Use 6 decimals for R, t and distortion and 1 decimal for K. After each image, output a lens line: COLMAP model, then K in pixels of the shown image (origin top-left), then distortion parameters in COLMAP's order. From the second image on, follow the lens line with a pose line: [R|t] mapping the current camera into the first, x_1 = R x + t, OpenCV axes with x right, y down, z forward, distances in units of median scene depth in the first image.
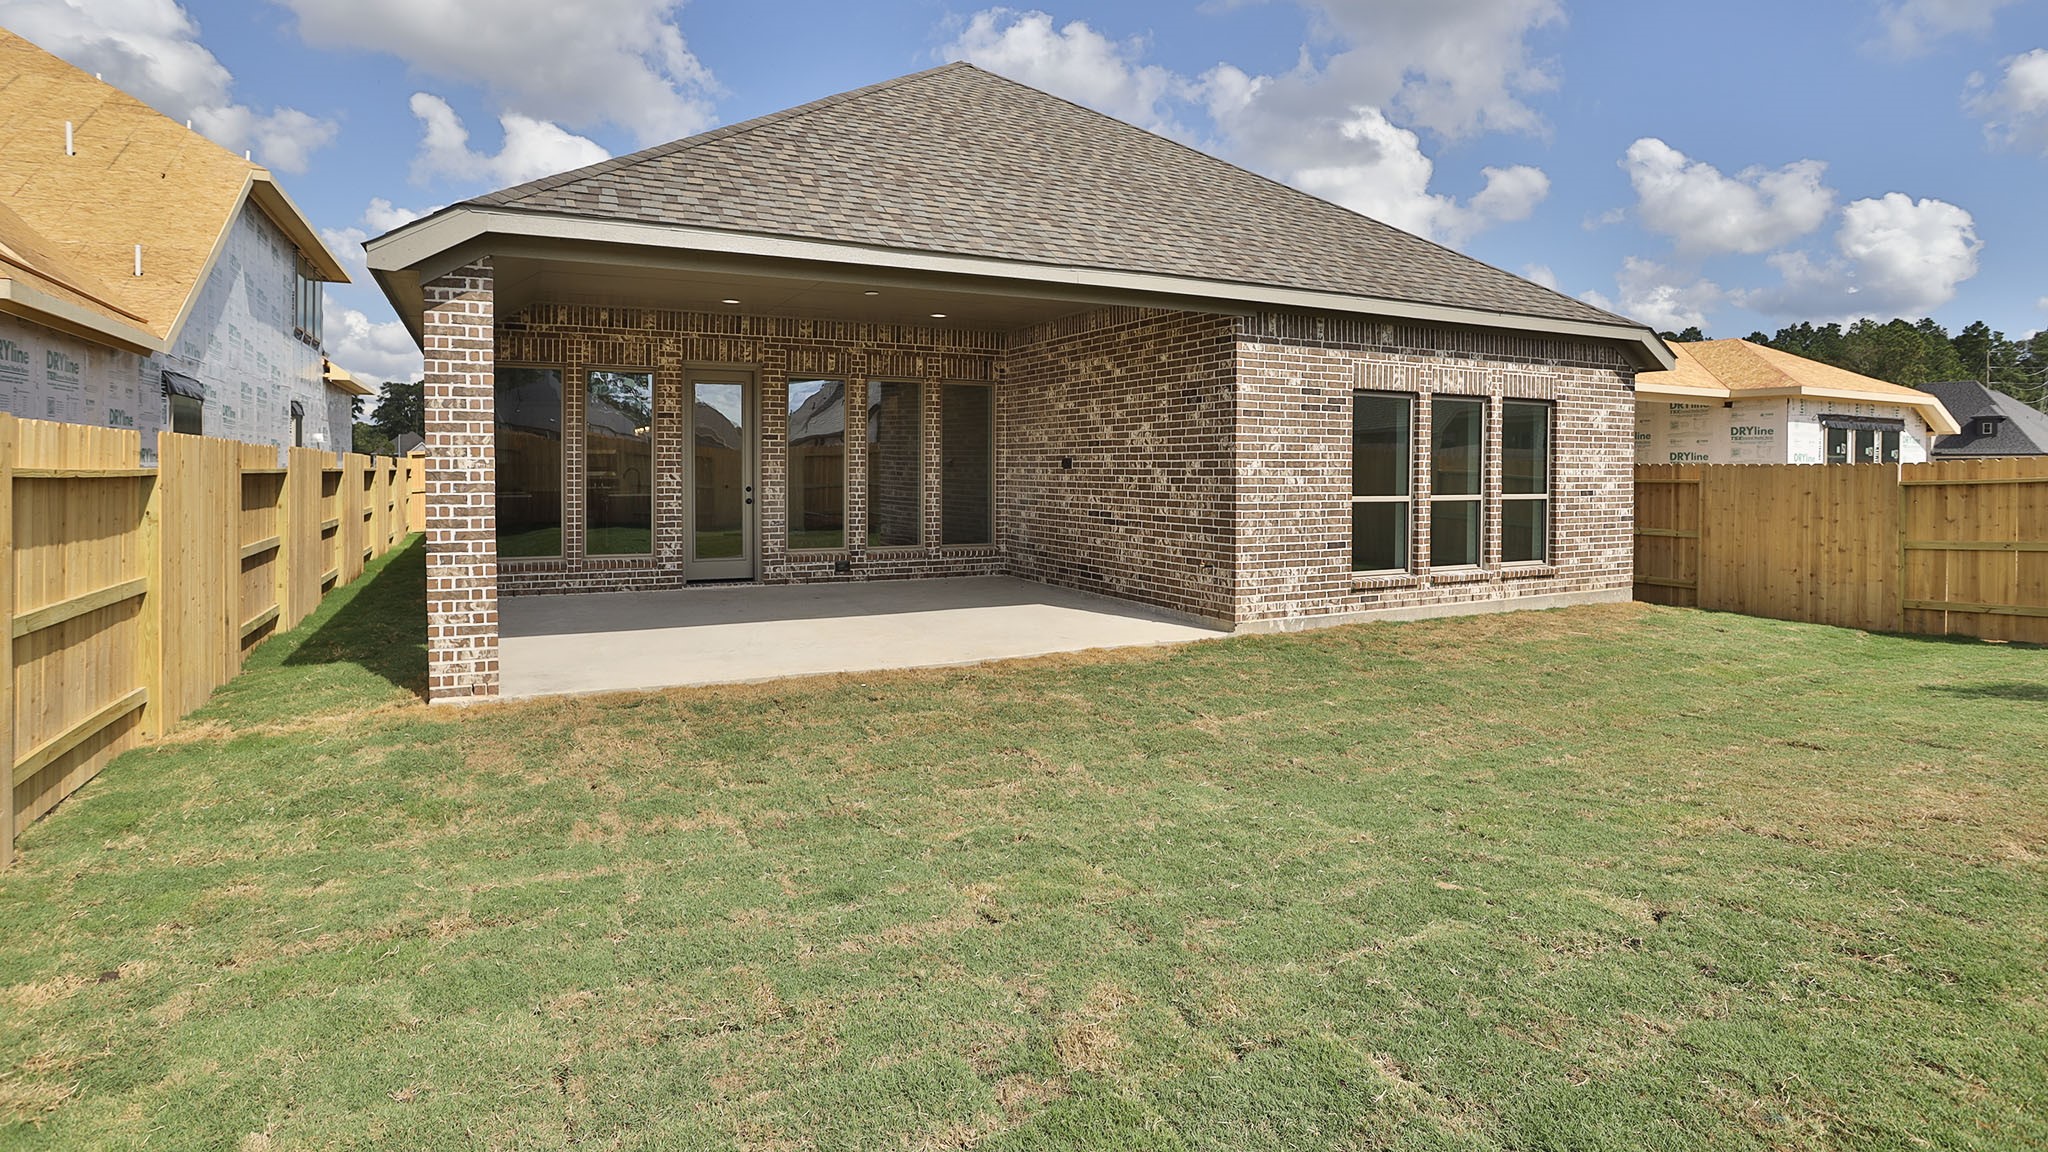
lens RADIAL K [[1057.1, 0, 1025.9], [0, 1057.1, 469.4], [0, 0, 1]] dist [-0.073599, 0.039969]
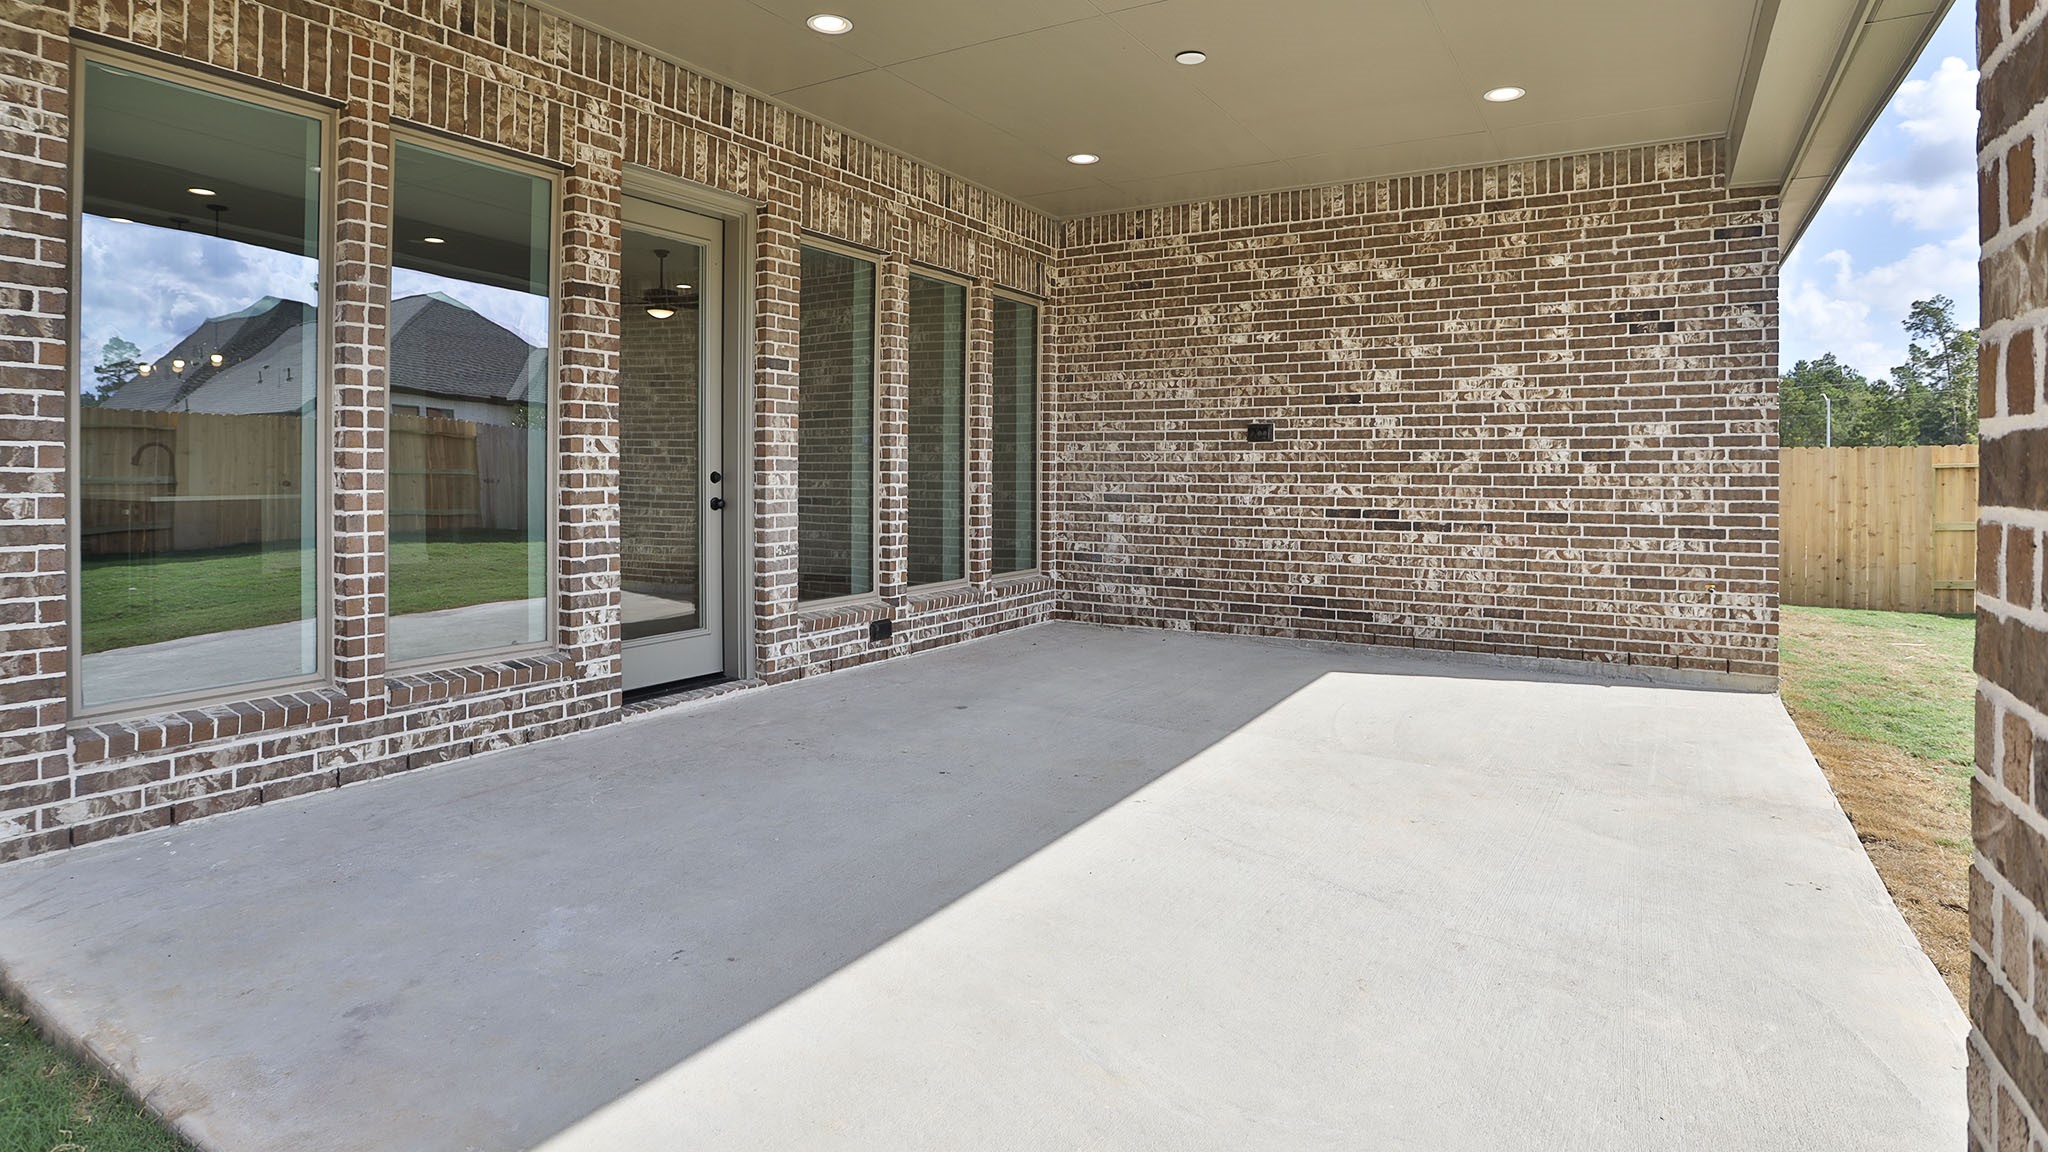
lens RADIAL K [[1057.1, 0, 1025.9], [0, 1057.1, 469.4], [0, 0, 1]] dist [-0.073599, 0.039969]
pose [[0.845741, 0.000812, 0.533594, -0.436701], [-0.000155, 0.999999, -0.001276, 0.017749], [-0.533594, 0.000996, 0.845740, 0.607621]]
